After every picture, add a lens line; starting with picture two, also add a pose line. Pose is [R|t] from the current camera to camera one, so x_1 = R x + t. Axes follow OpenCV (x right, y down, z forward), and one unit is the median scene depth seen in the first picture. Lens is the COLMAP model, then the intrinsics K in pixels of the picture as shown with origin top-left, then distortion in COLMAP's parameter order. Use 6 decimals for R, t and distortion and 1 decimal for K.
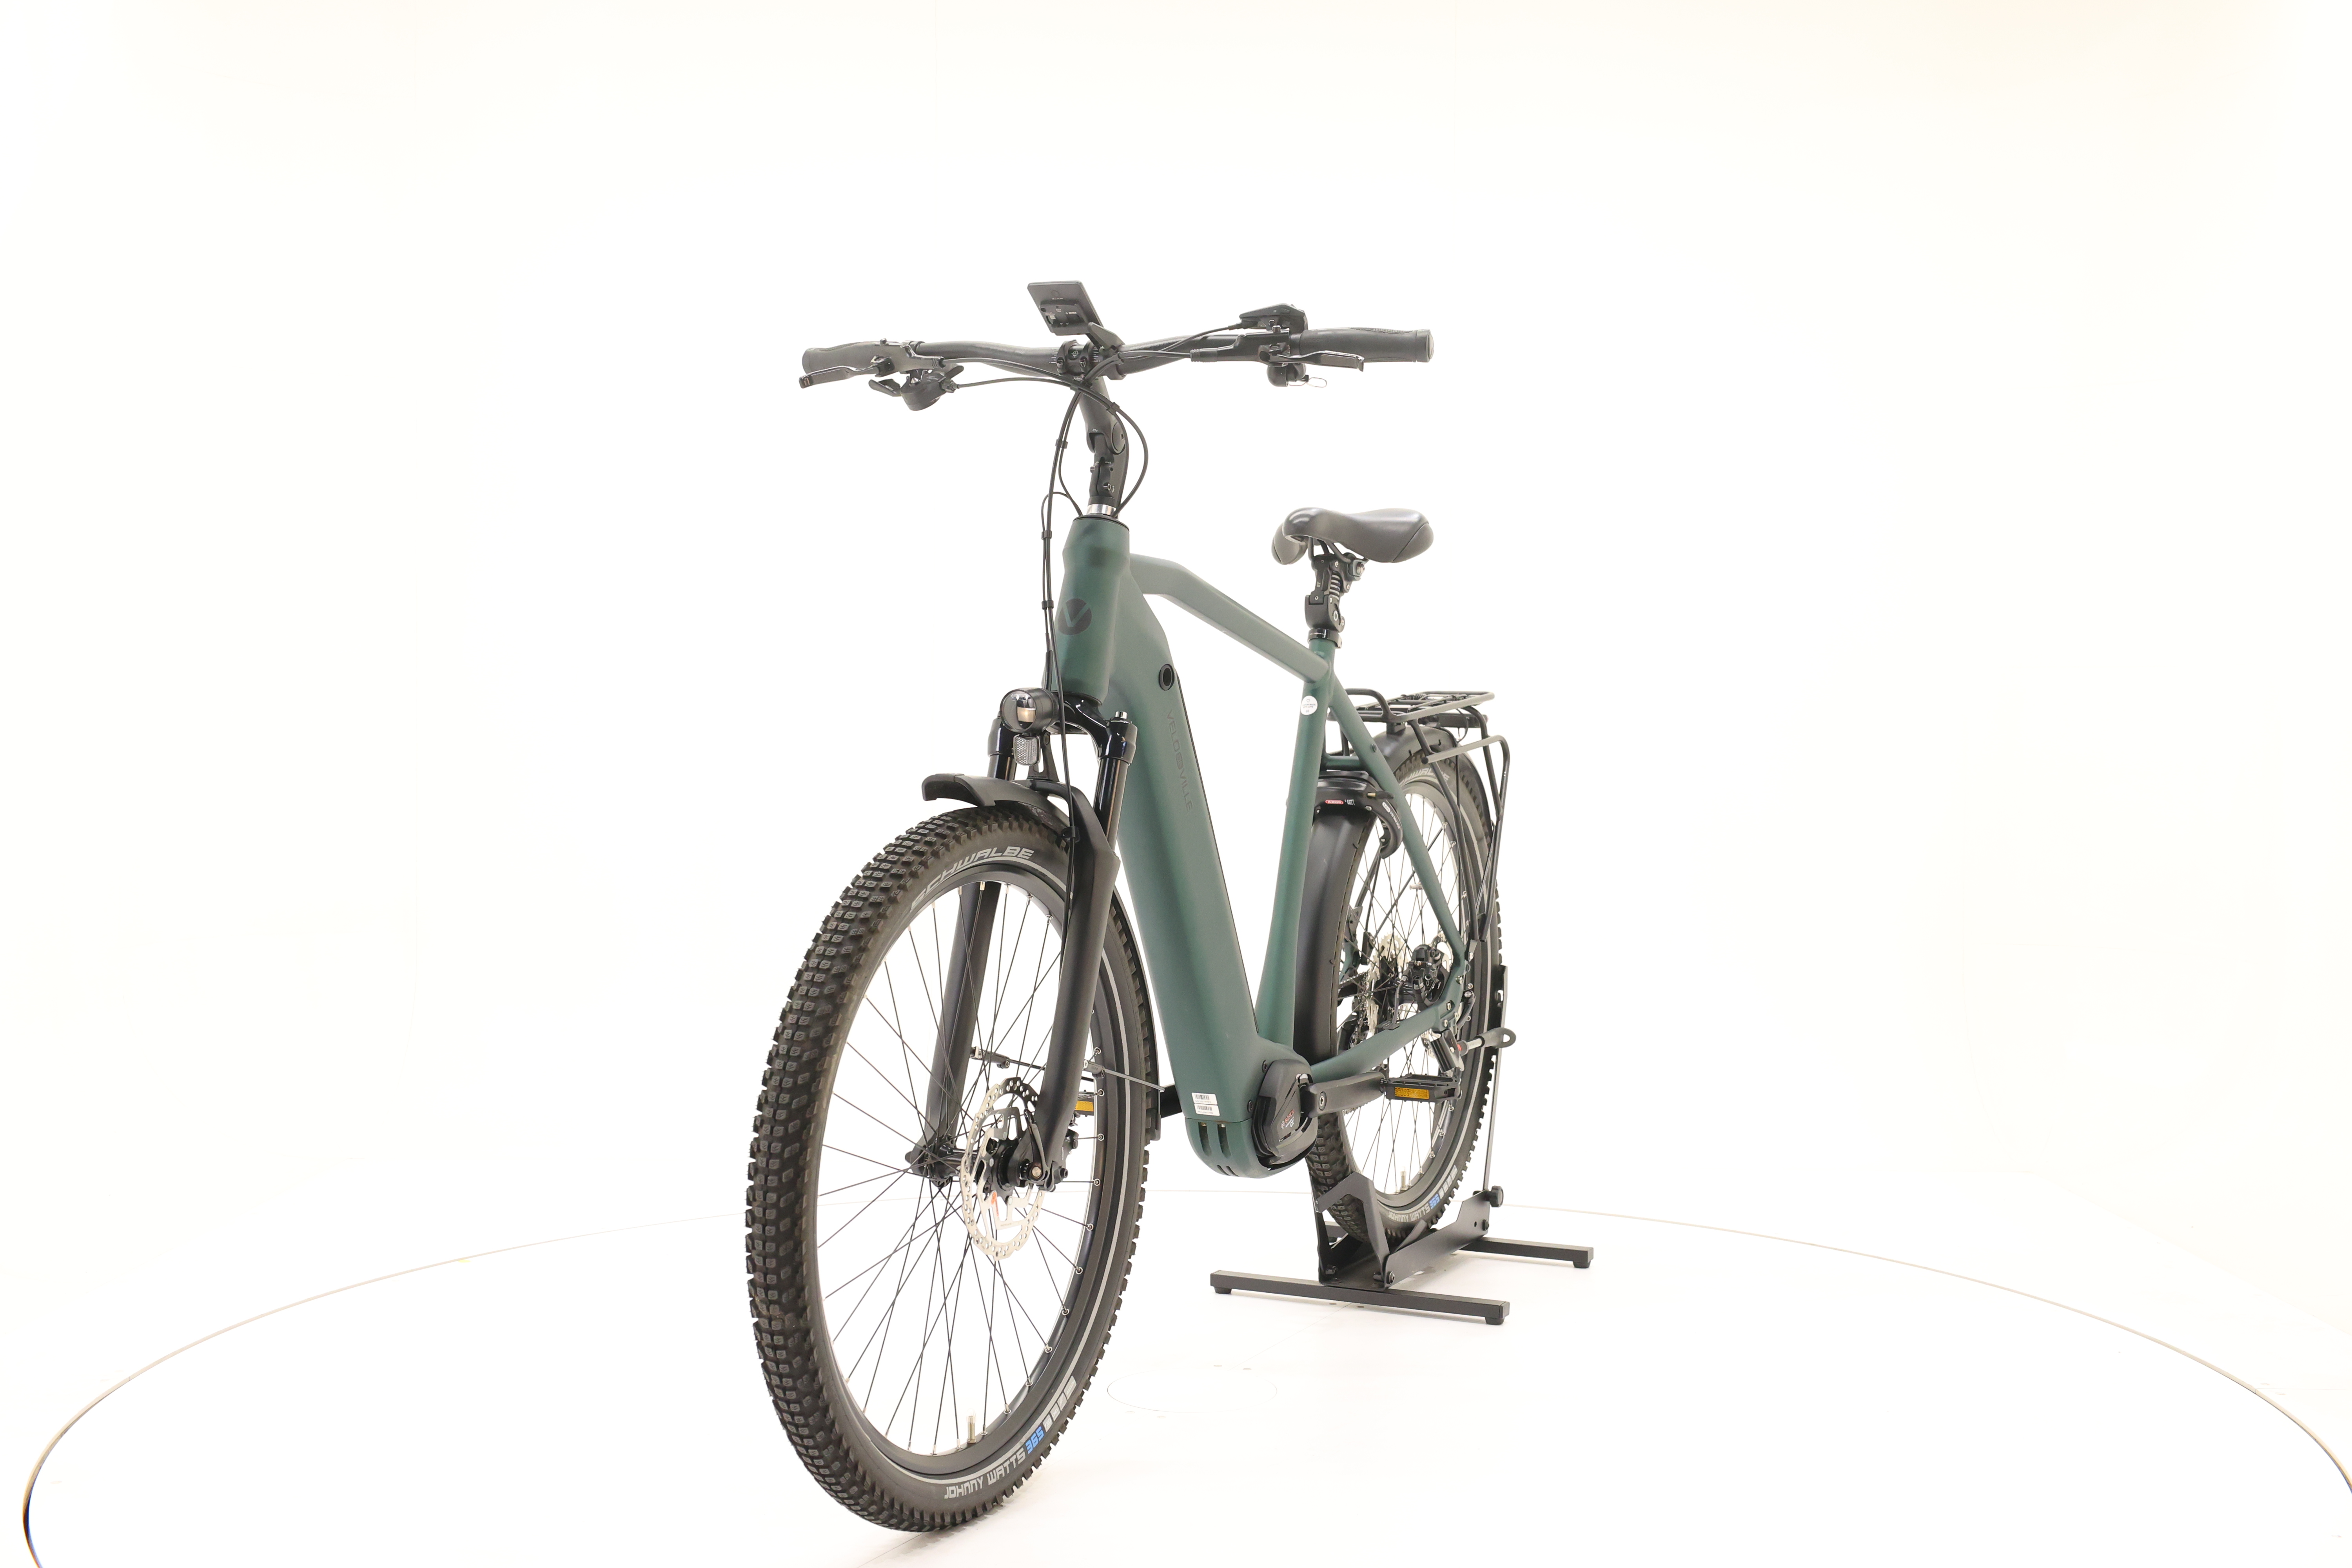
lens RADIAL K [[2530.7, 0, 1180.5], [0, 2530.7, 780.7], [0, 0, 1]] dist [-0.001358, 0.000000]
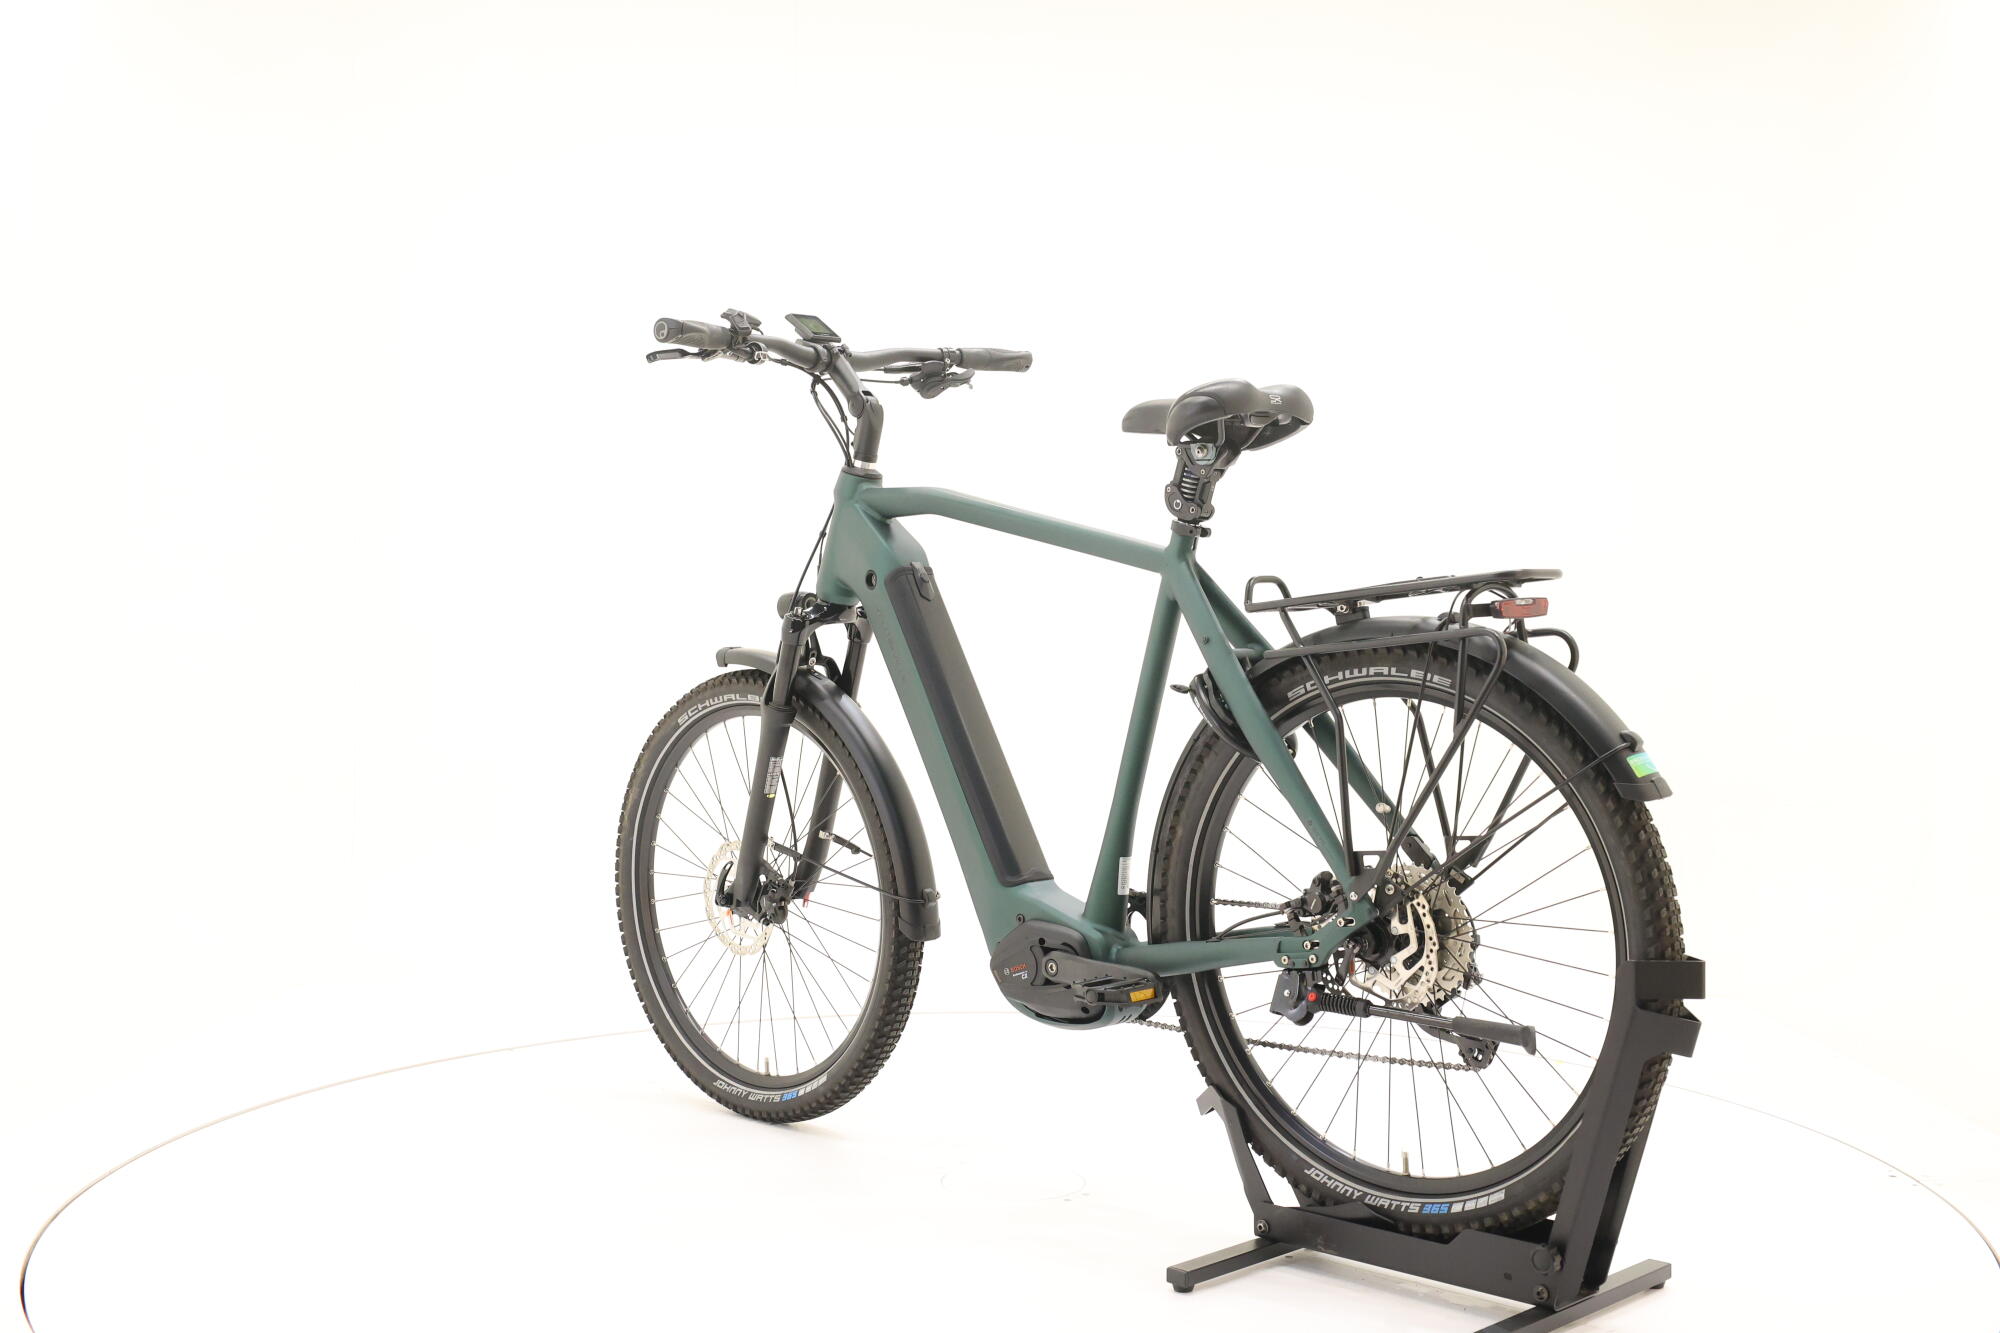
lens RADIAL K [[2152.0, 0, 999.3], [0, 2152.0, 660.6], [0, 0, 1]] dist [-0.001358, 0.000000]
pose [[-0.316817, 0.012036, -0.948410, 1.054257], [-0.024127, 0.999494, 0.020743, -0.024224], [0.948180, 0.029454, -0.316366, 1.443170]]
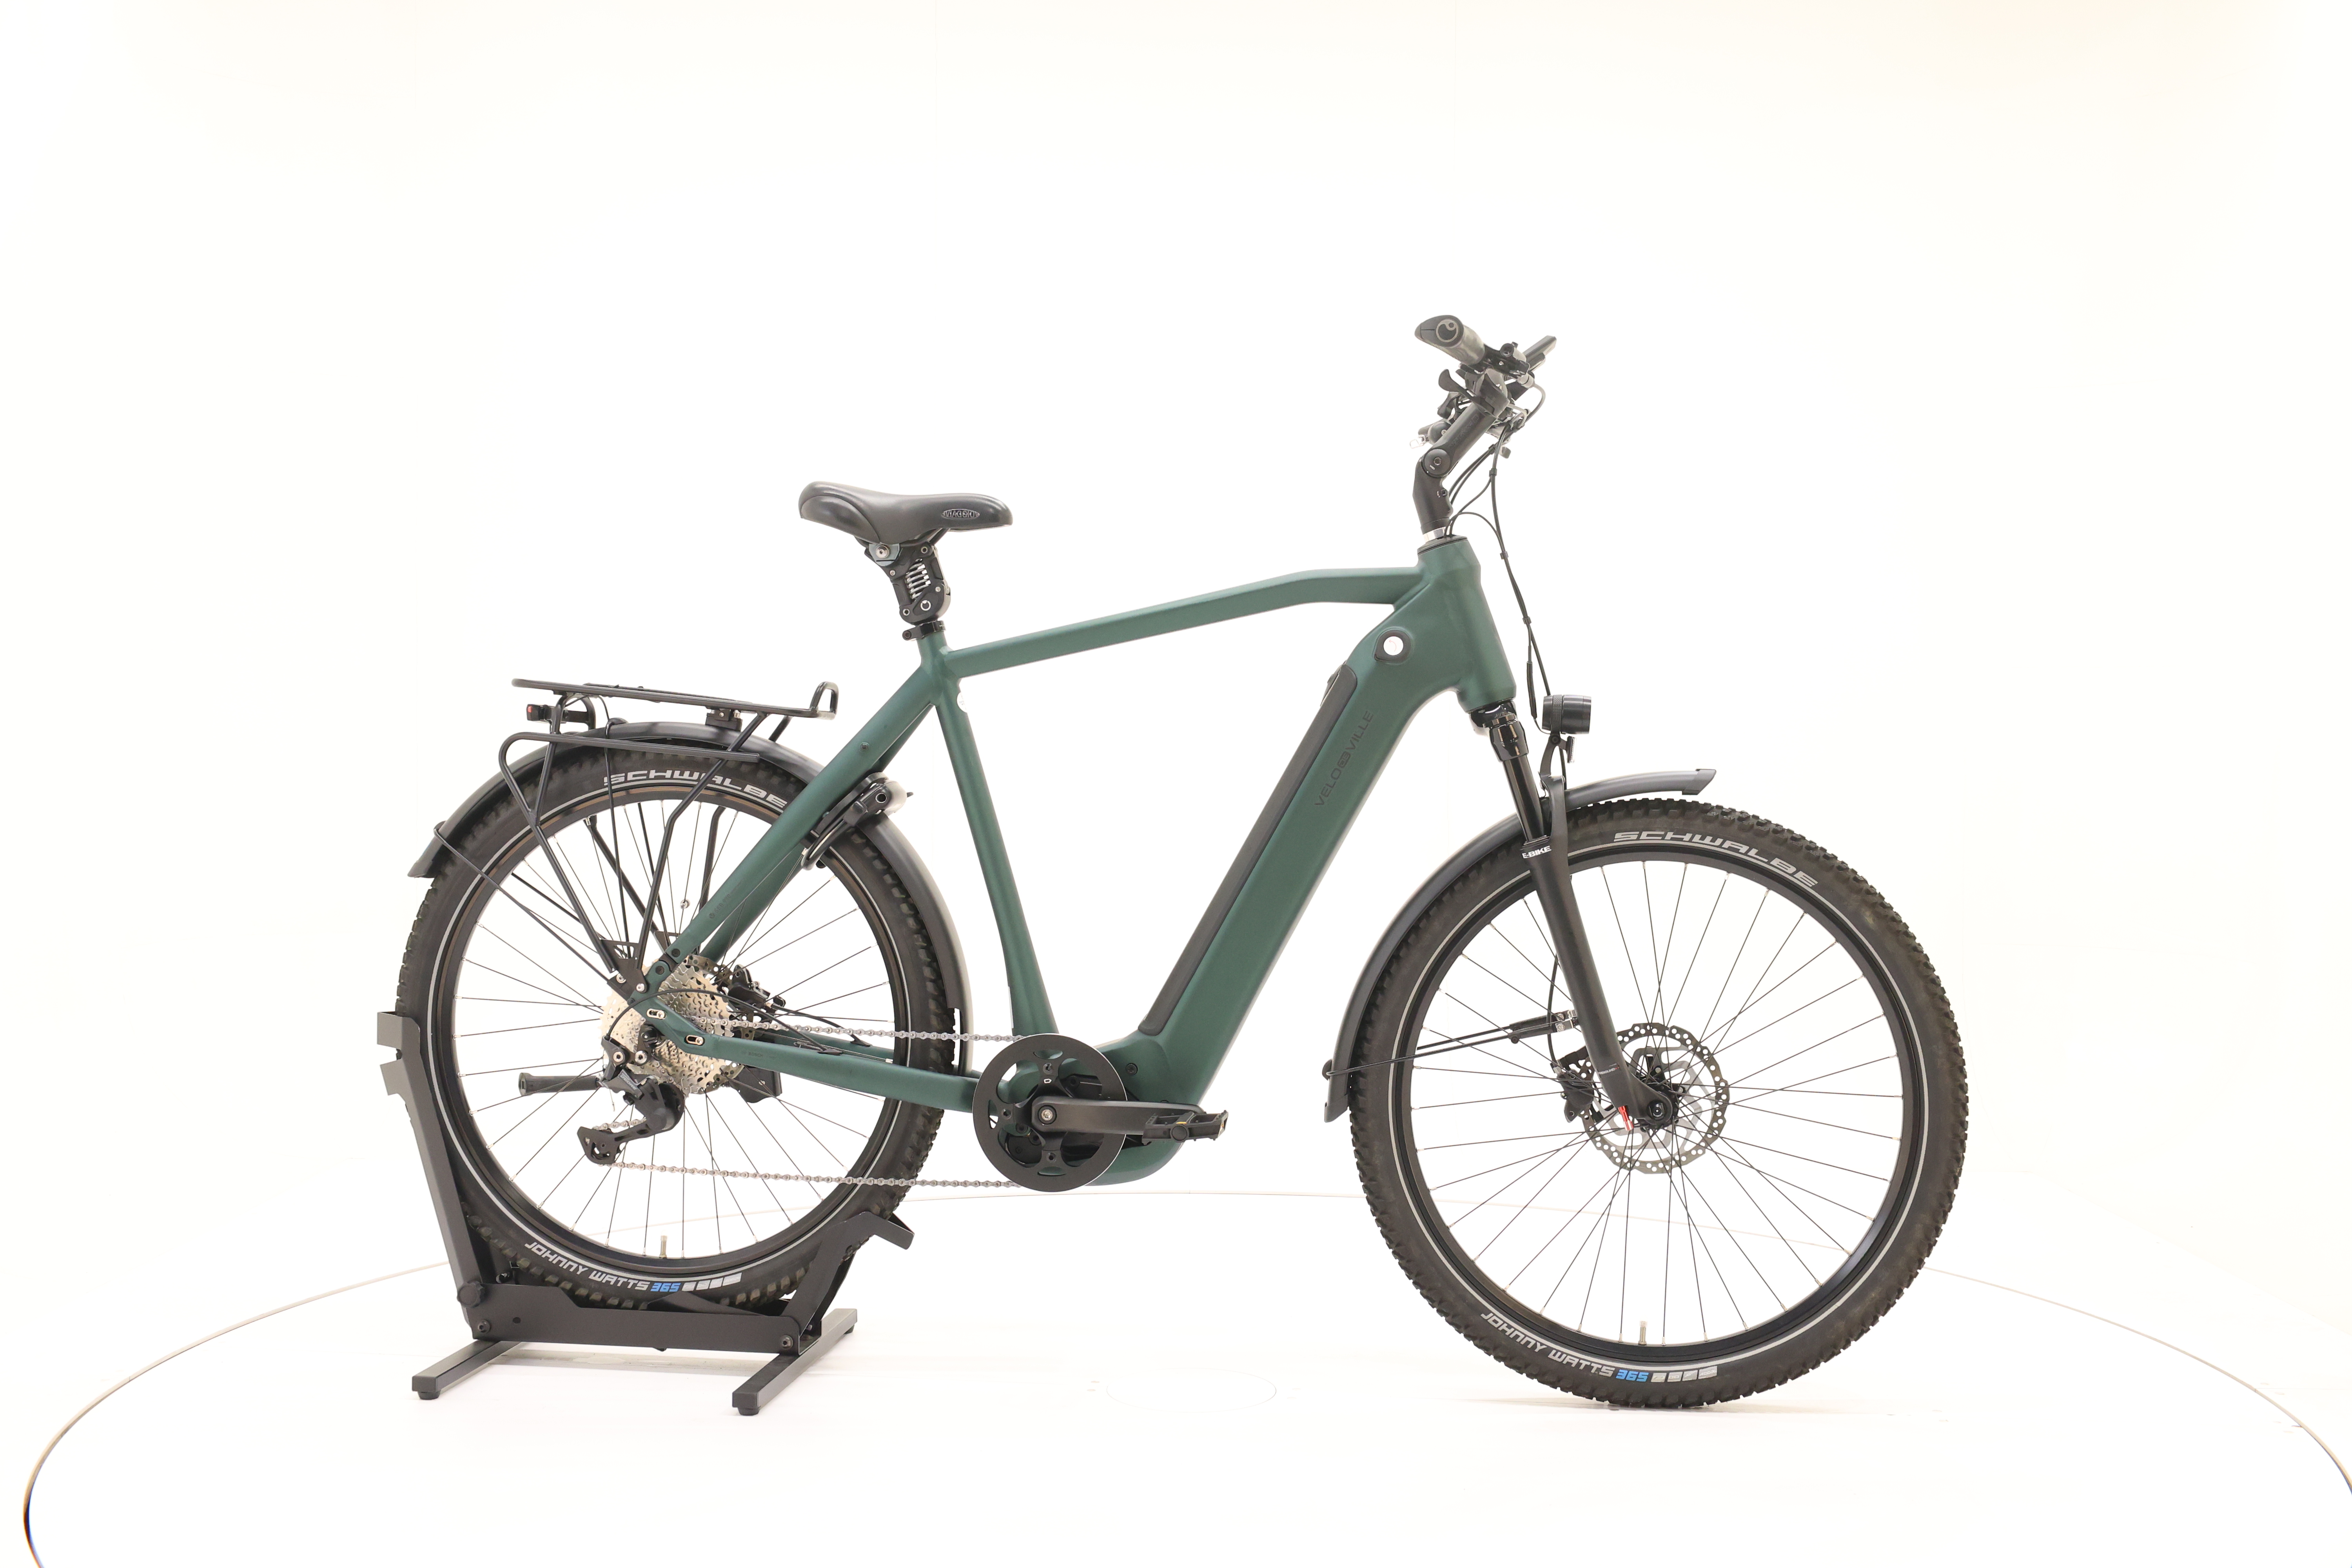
lens RADIAL K [[2530.7, 0, 1184.2], [0, 2530.7, 775.4], [0, 0, 1]] dist [-0.001358, 0.000000]
pose [[-0.307292, -0.023031, 0.951336, -1.042033], [0.013742, 0.999495, 0.028636, -0.033768], [-0.951516, 0.021873, -0.306821, 1.444799]]
